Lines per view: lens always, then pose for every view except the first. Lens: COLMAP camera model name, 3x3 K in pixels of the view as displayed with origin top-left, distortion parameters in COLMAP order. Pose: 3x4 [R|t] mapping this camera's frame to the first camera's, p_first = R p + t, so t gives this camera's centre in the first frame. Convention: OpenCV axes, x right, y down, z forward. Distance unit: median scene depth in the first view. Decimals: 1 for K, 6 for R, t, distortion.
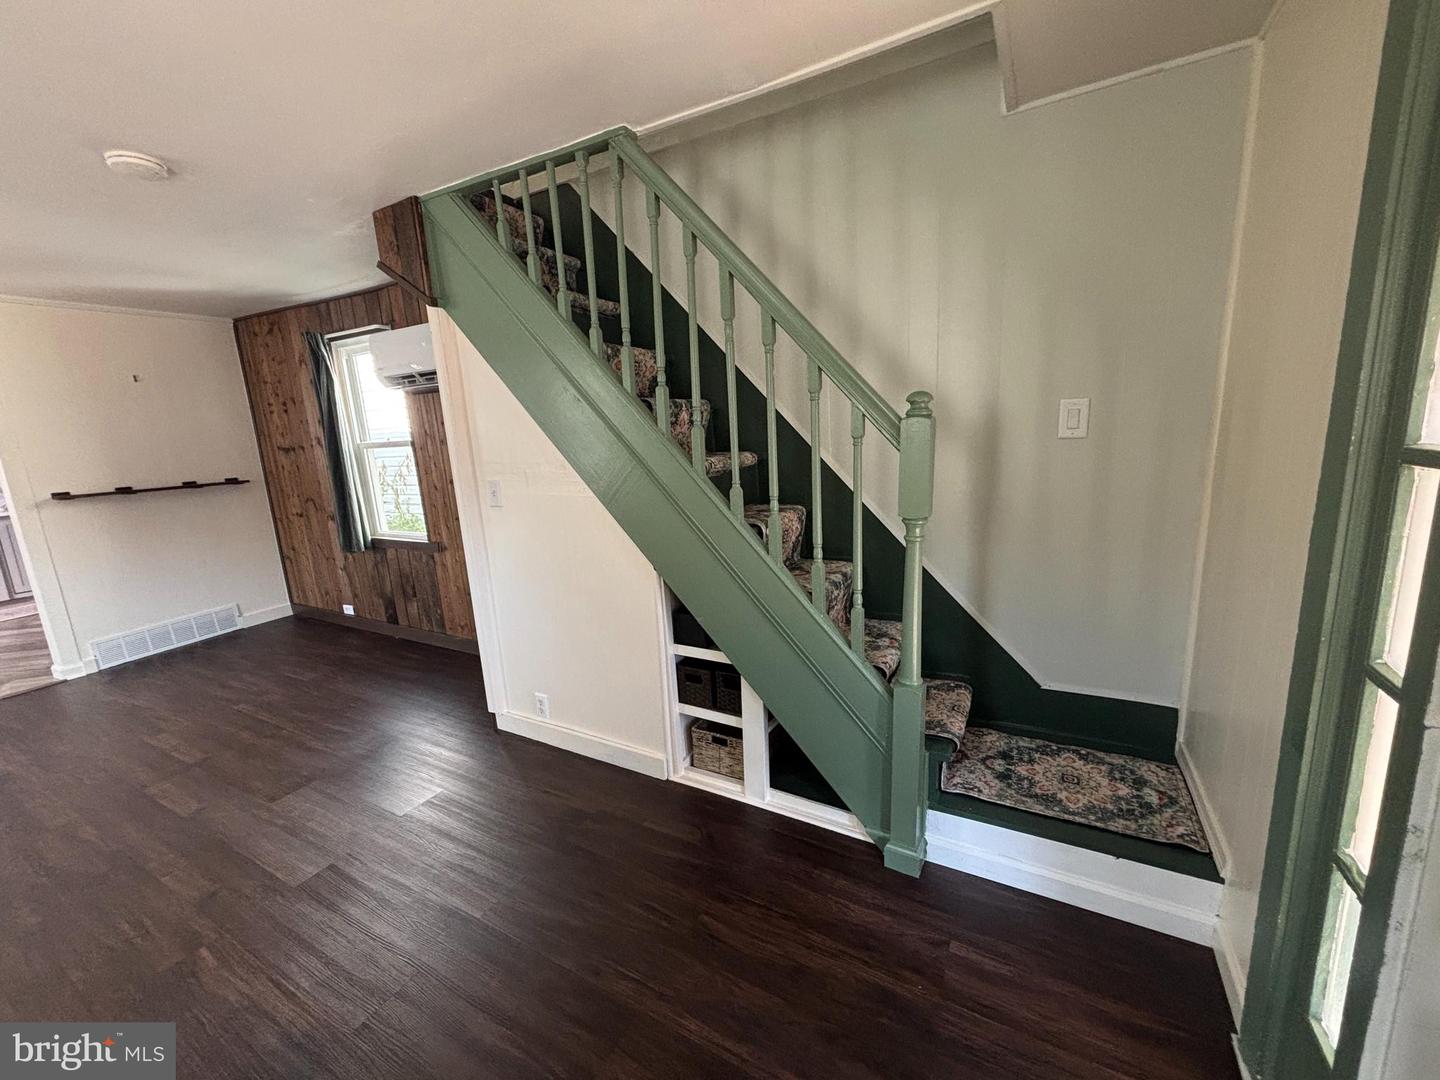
lens RADIAL K [[580.7, 0, 725.4], [0, 580.7, 538.9], [0, 0, 1]] dist [0.000107, 0.000048]
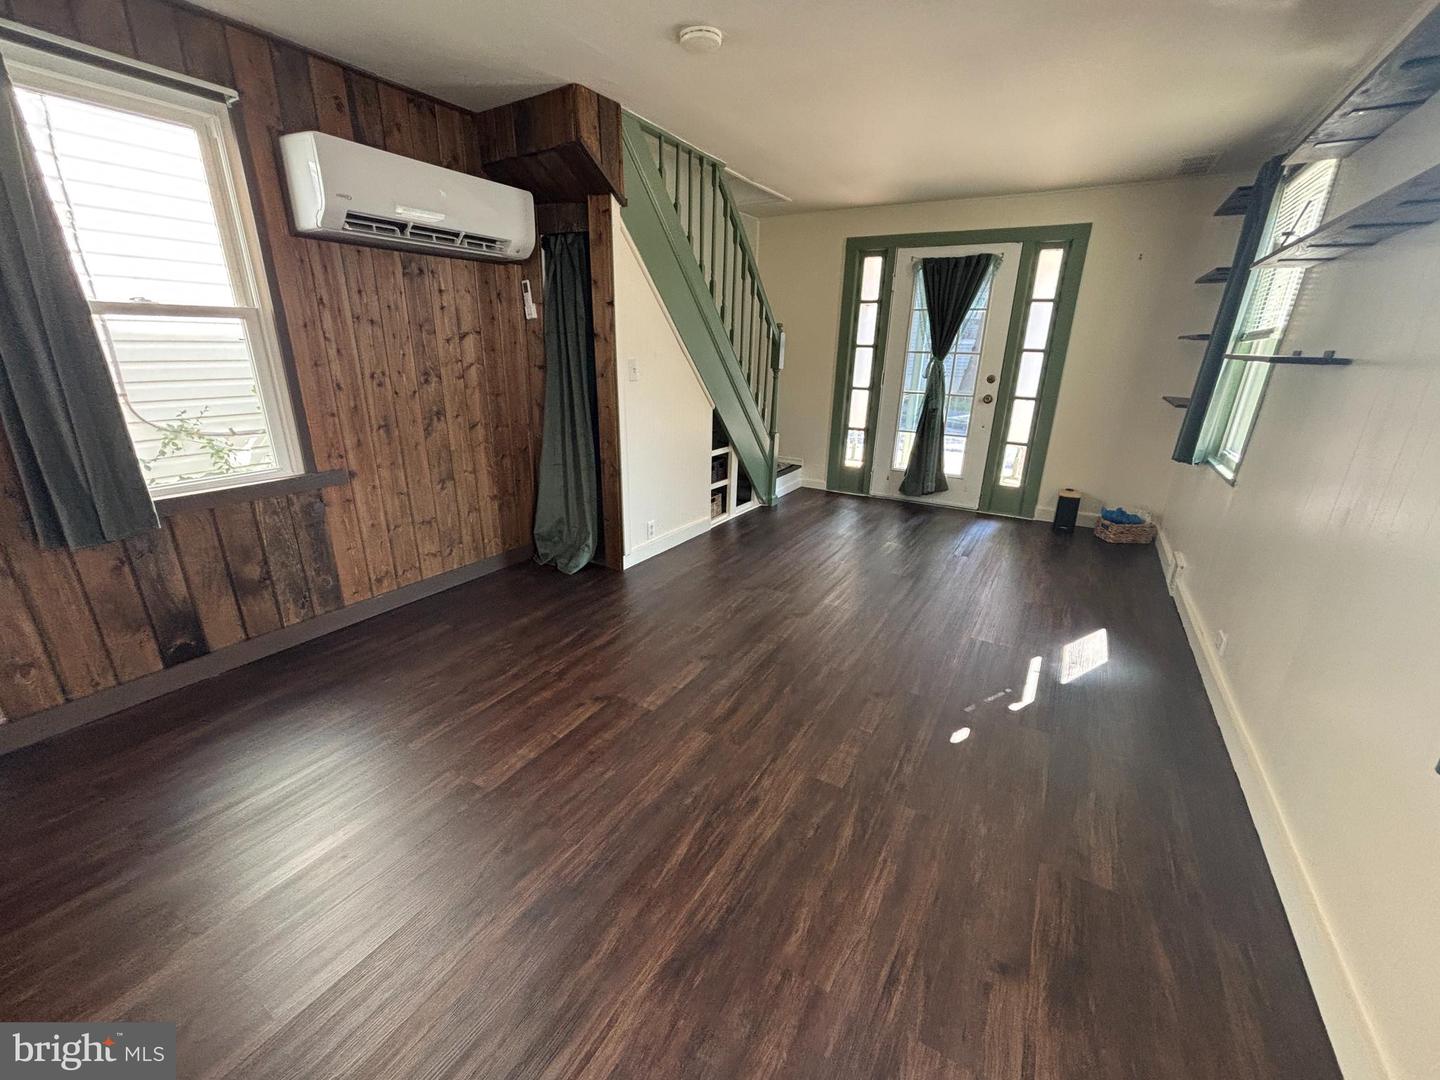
lens RADIAL K [[580.7, 0, 719.2], [0, 580.7, 537.8], [0, 0, 1]] dist [0.000107, 0.000048]
pose [[0.041635, -0.271799, 0.961453, -1.611802], [0.171237, 0.949991, 0.261144, -0.027150], [-0.984350, 0.153763, 0.086094, 0.713192]]
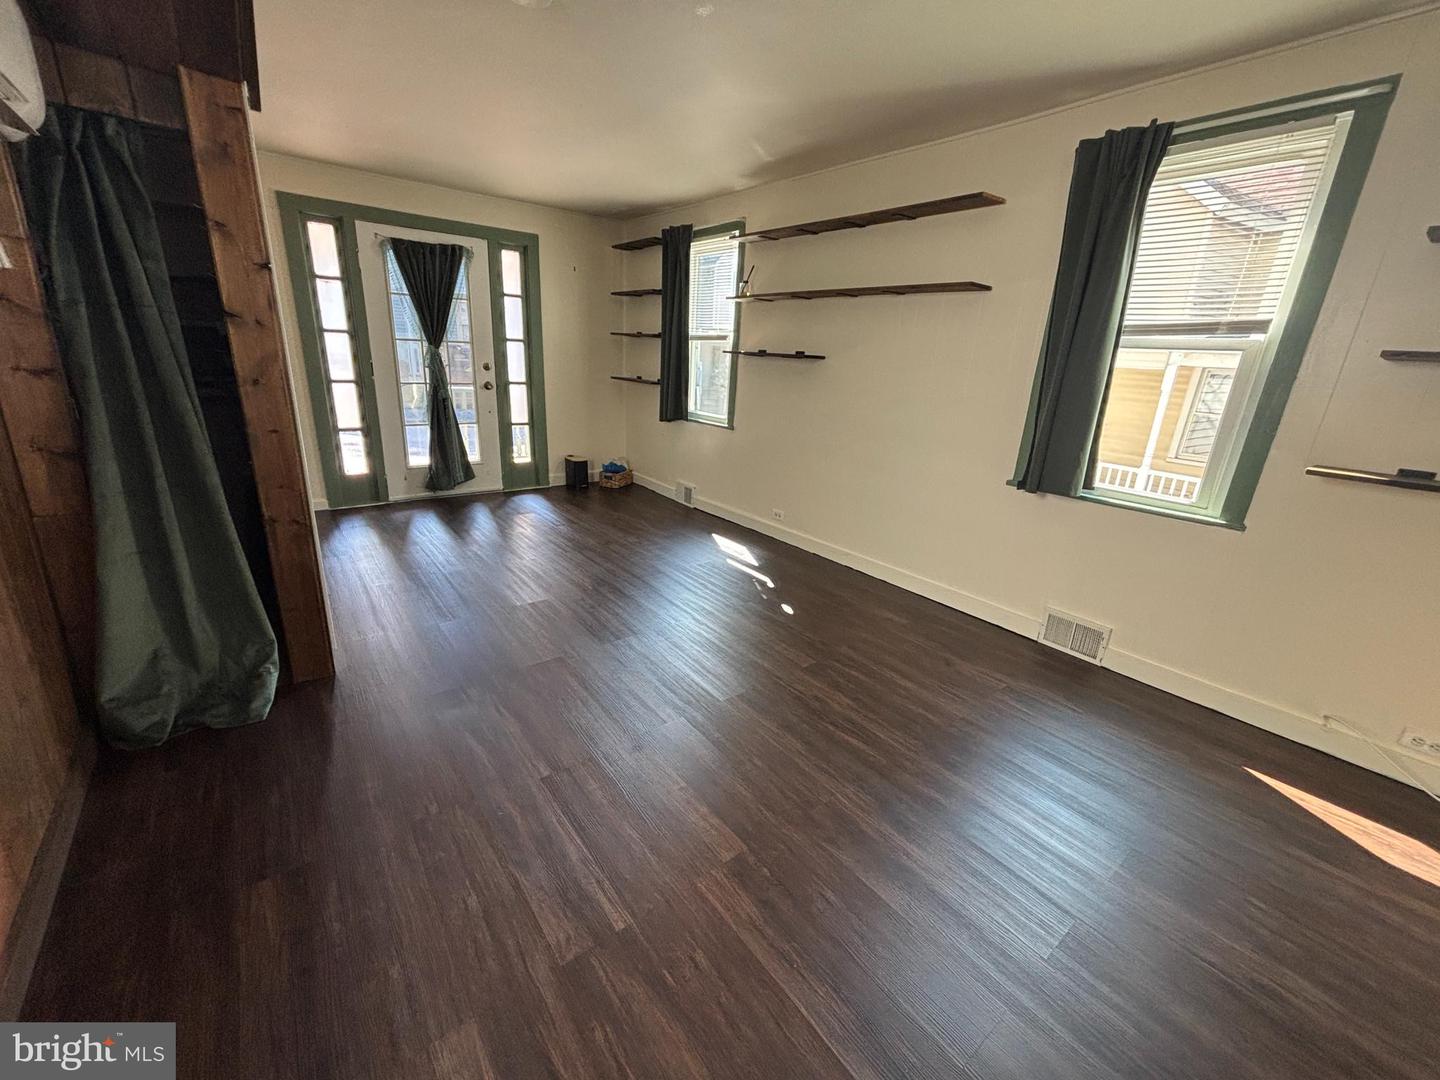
lens RADIAL K [[580.7, 0, 715.6], [0, 580.7, 540.3], [0, 0, 1]] dist [0.000107, 0.000048]
pose [[-0.915122, -0.121981, 0.384281, -1.229378], [0.073220, 0.887002, 0.455924, -0.183541], [-0.396472, 0.445364, -0.802783, 1.425262]]
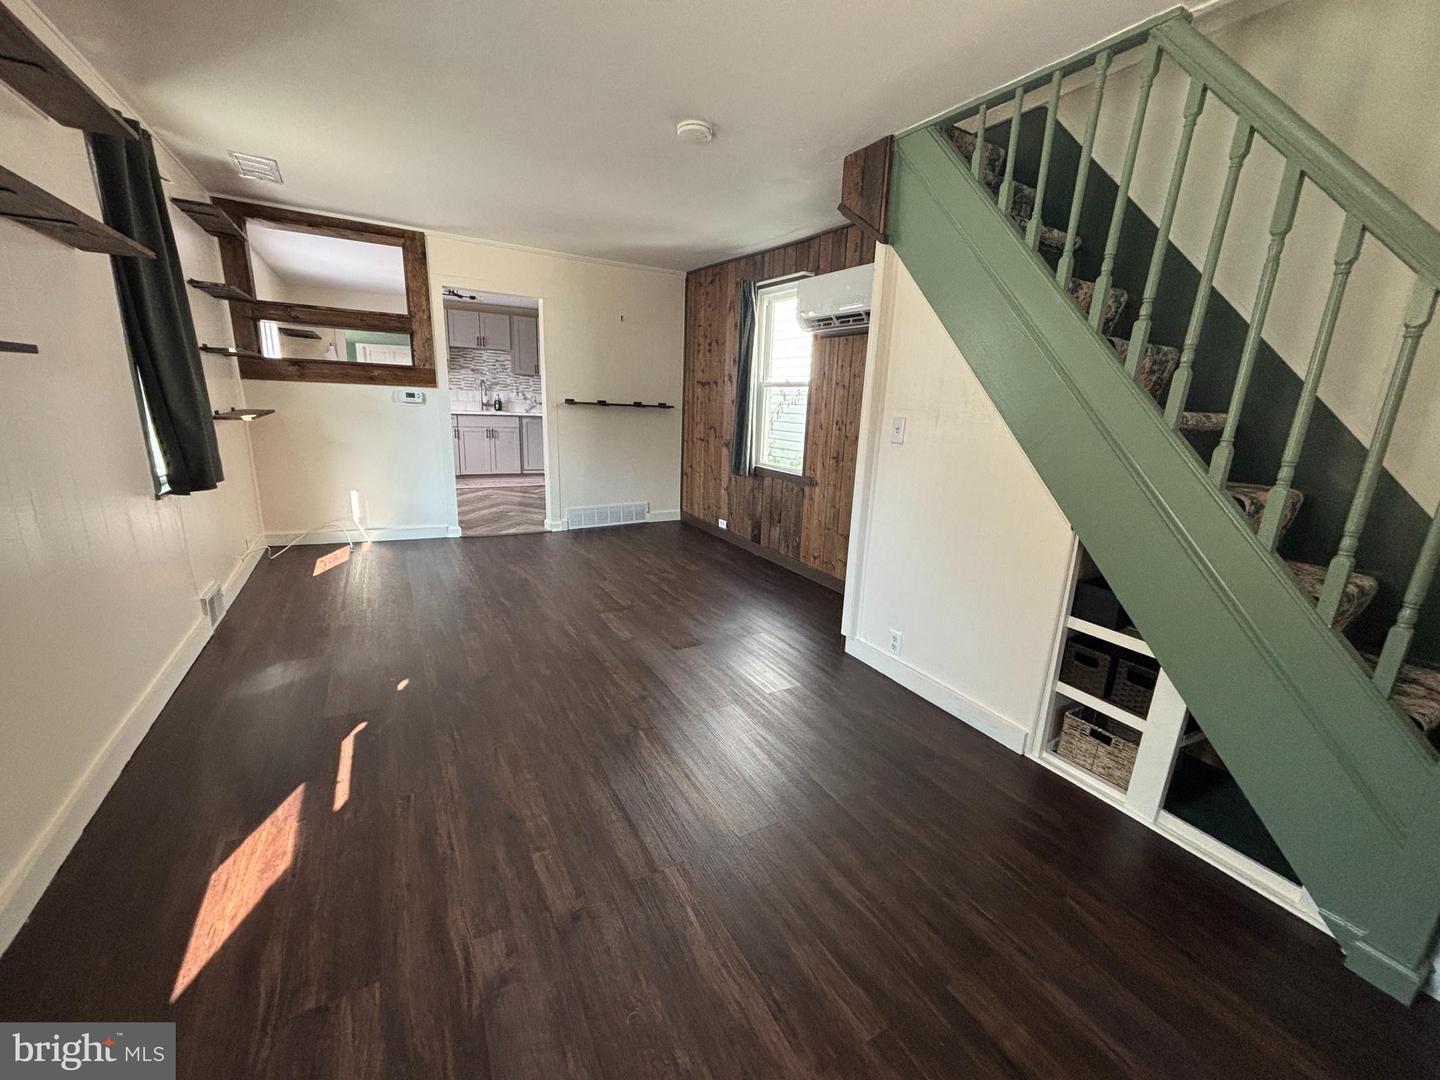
lens RADIAL K [[580.7, 0, 724.3], [0, 580.7, 541.2], [0, 0, 1]] dist [0.000107, 0.000048]
pose [[0.848795, 0.213228, -0.483819, -0.109790], [-0.189752, 0.976962, 0.097671, 0.067076], [0.493499, 0.008903, 0.869701, -0.043274]]
